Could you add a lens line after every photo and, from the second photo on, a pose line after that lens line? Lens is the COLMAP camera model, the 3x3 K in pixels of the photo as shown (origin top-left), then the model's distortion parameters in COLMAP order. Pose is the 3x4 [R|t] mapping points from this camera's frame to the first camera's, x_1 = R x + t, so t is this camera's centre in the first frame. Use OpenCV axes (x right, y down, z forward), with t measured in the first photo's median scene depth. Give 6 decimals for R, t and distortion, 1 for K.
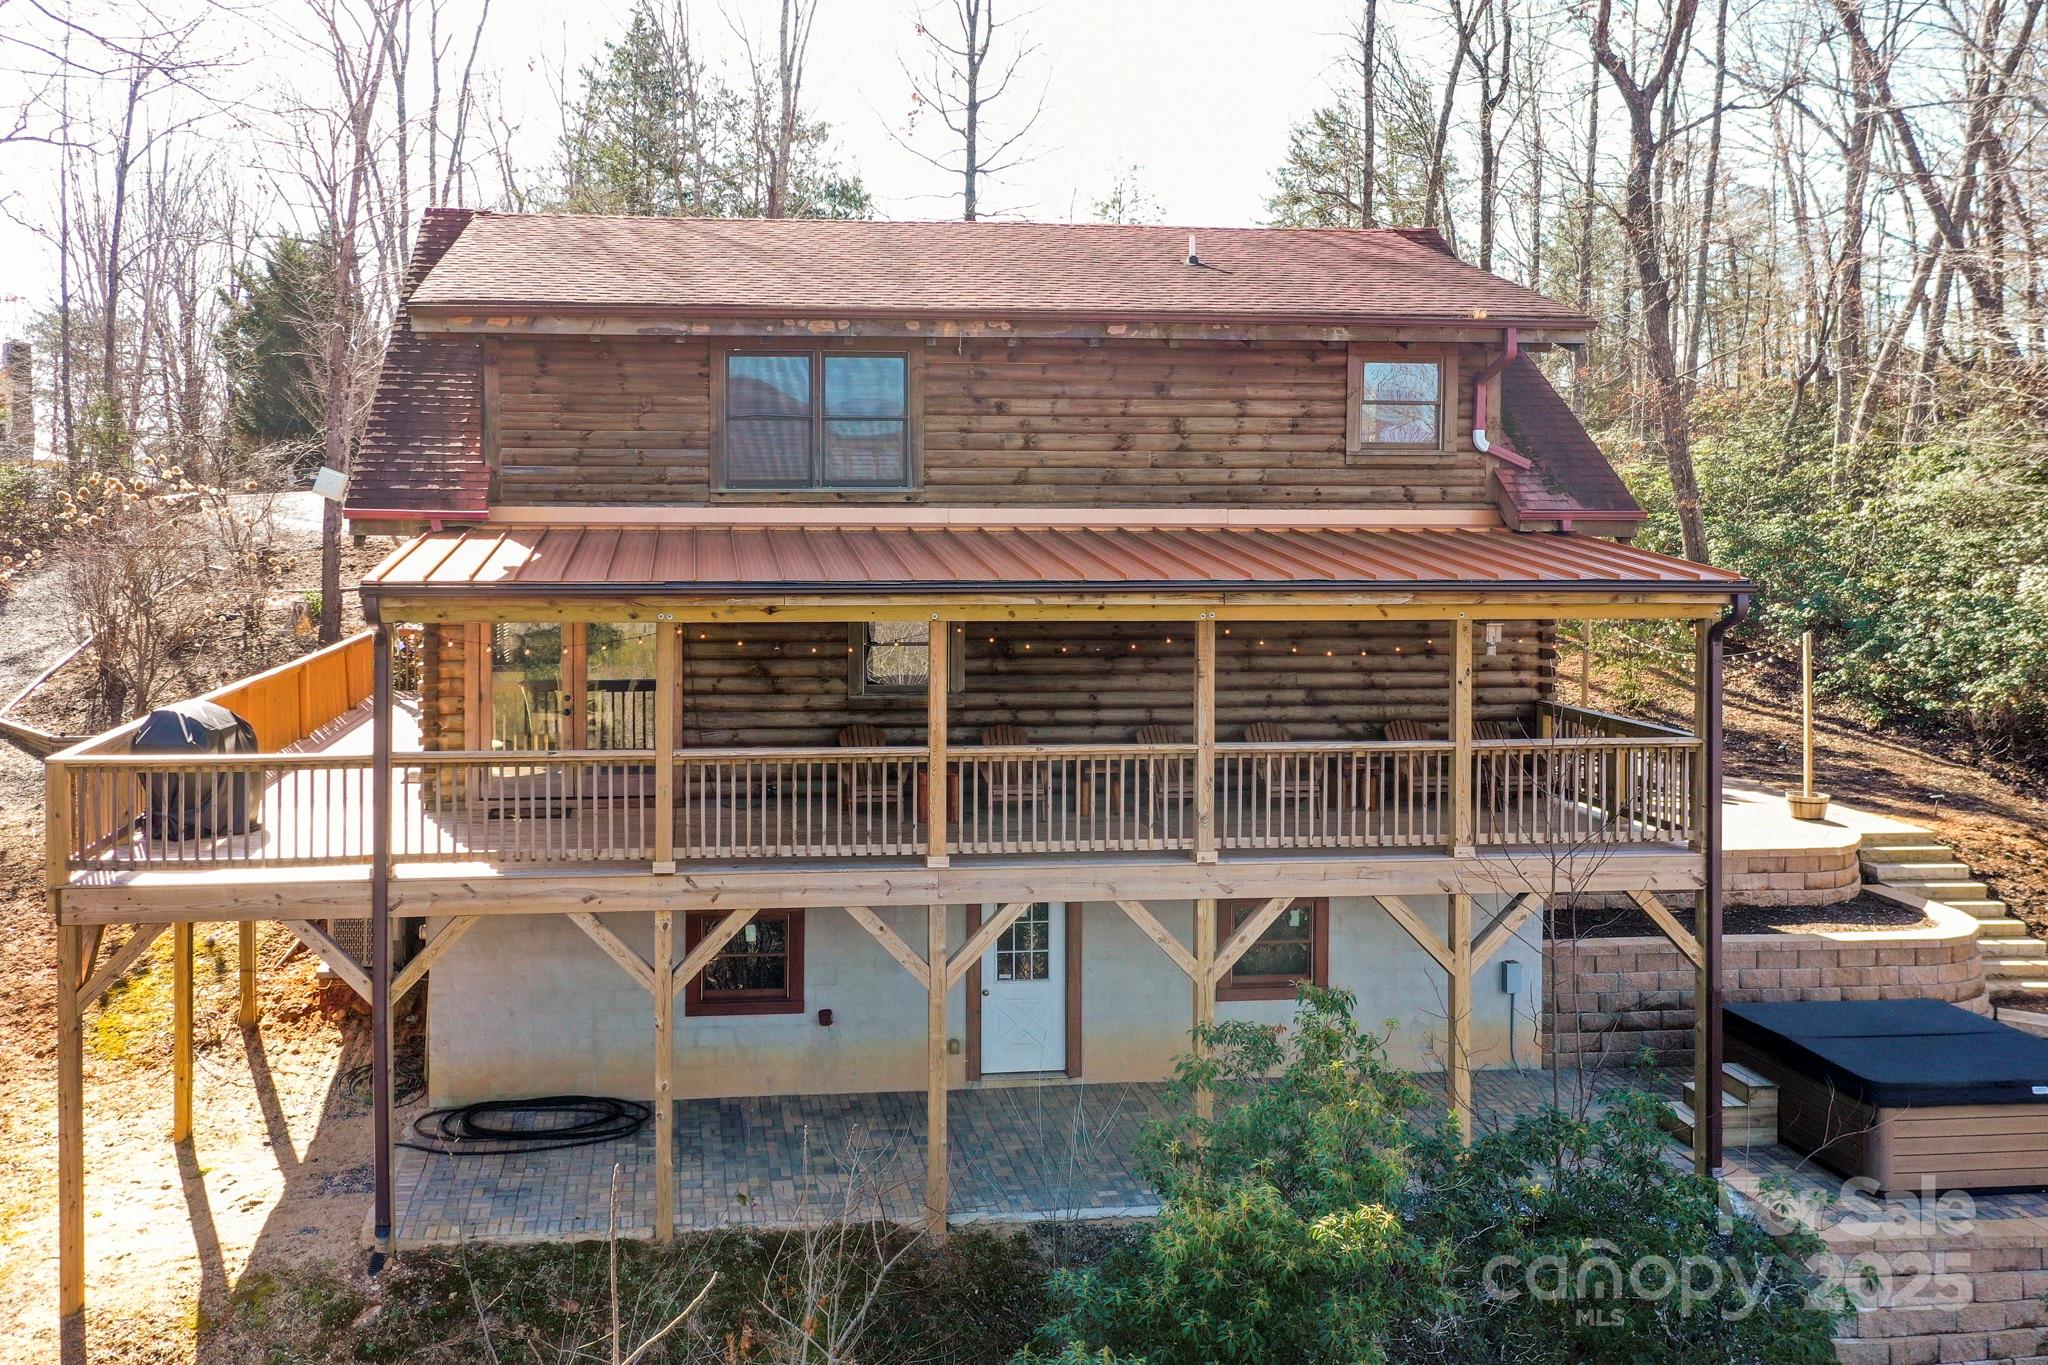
lens RADIAL K [[1723.7, 0, 904.2], [0, 1723.7, 538.5], [0, 0, 1]] dist [0.007468, -0.000414]
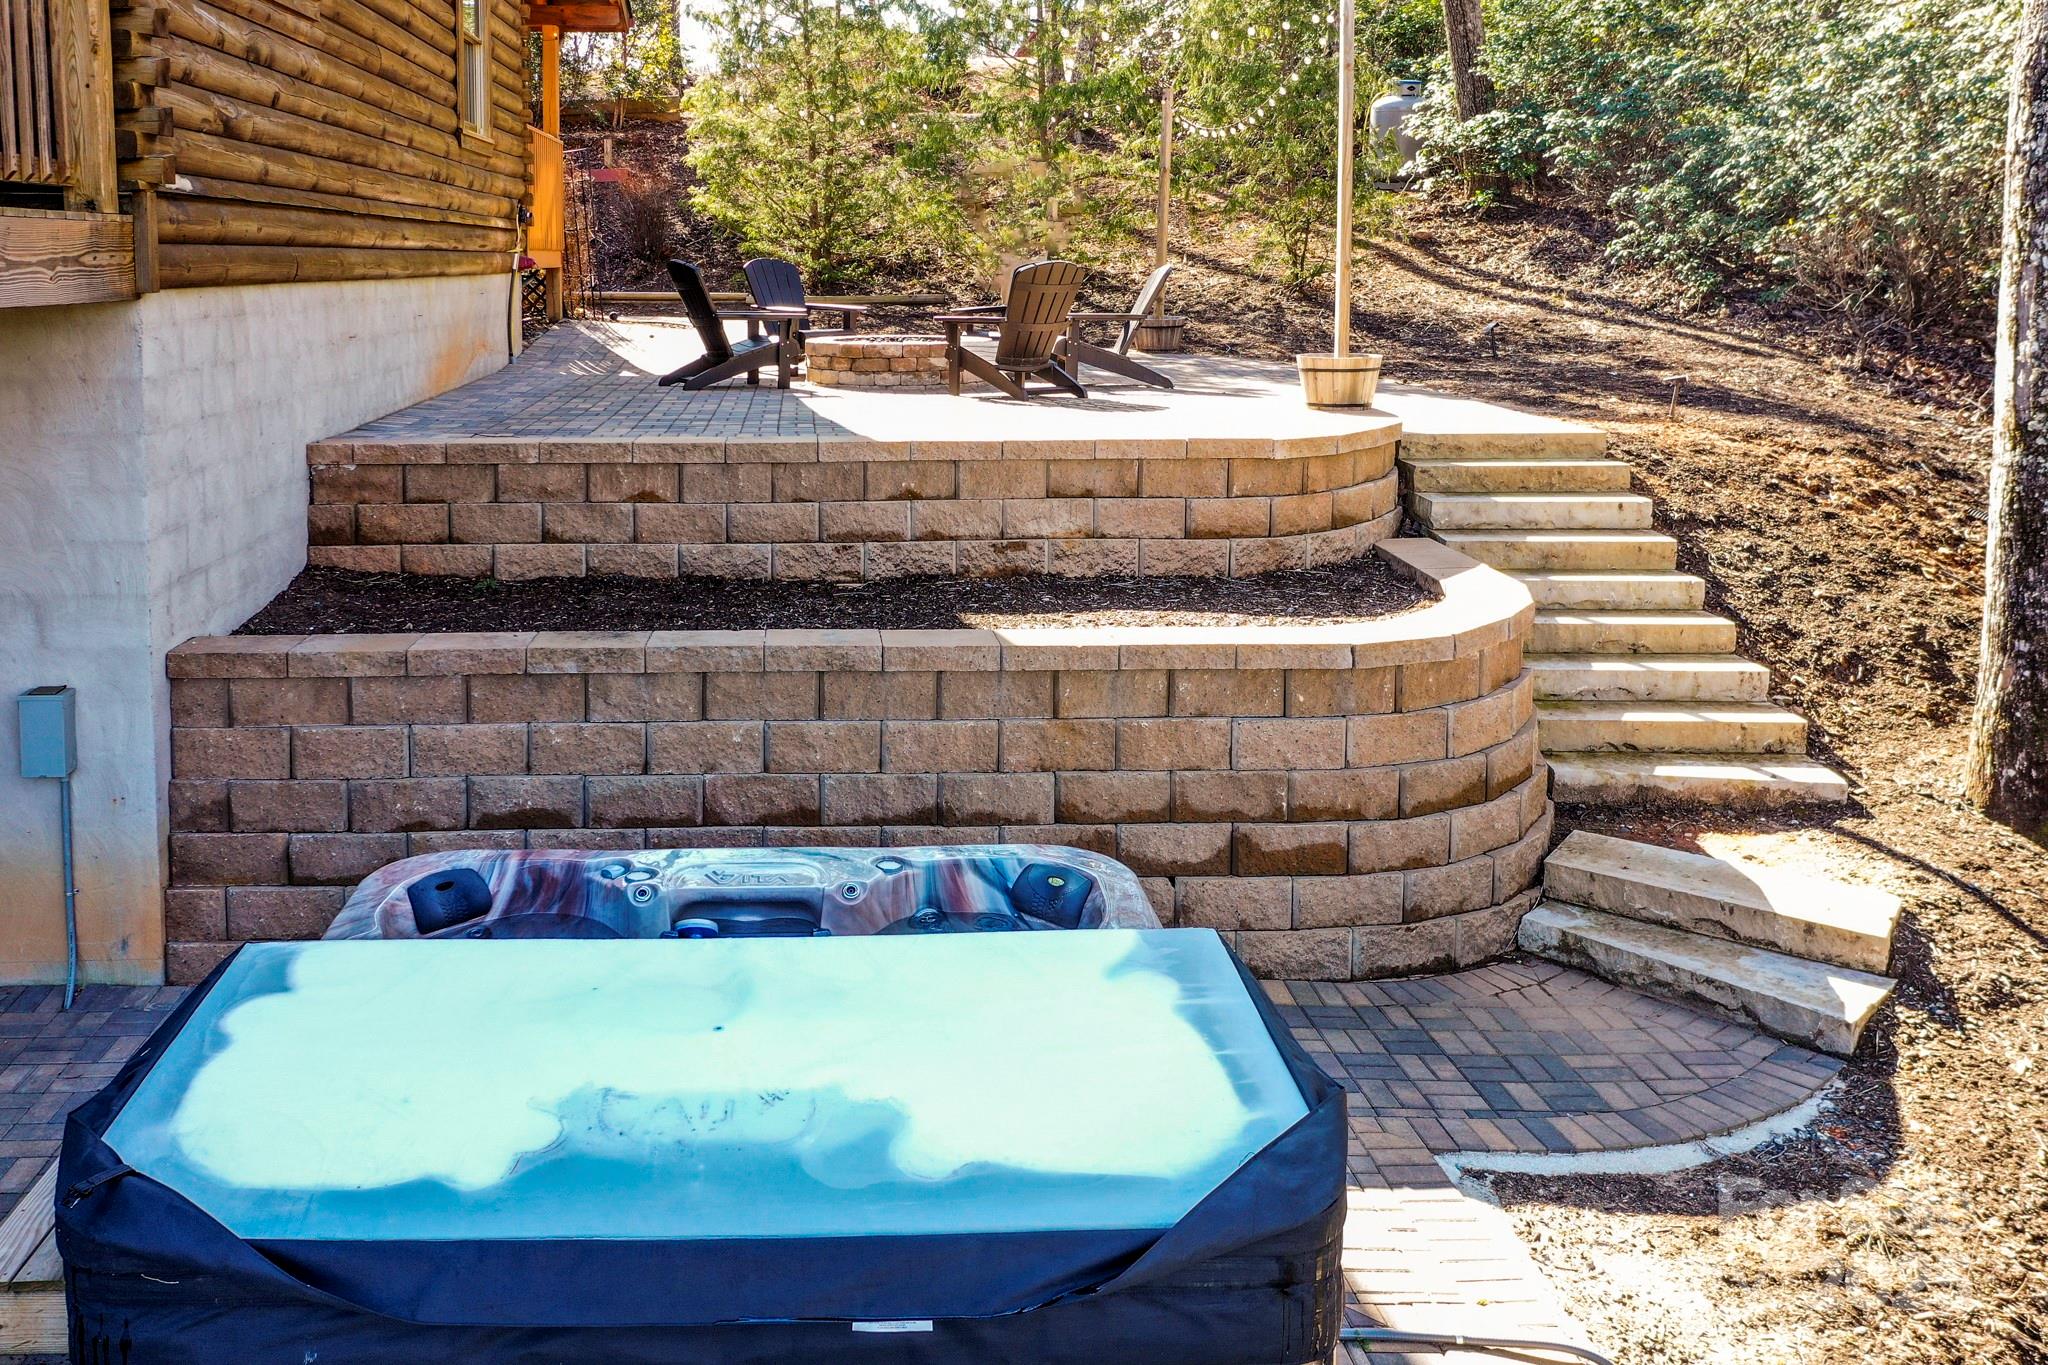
lens RADIAL K [[1757.9, 0, 795.3], [0, 1757.9, 507.4], [0, 0, 1]] dist [0.010748, 0.010228]
pose [[0.995746, 0.006460, -0.091909, 0.604912], [0.005639, 0.991397, 0.130770, 0.180957], [0.091963, -0.130732, 0.987143, 0.740414]]
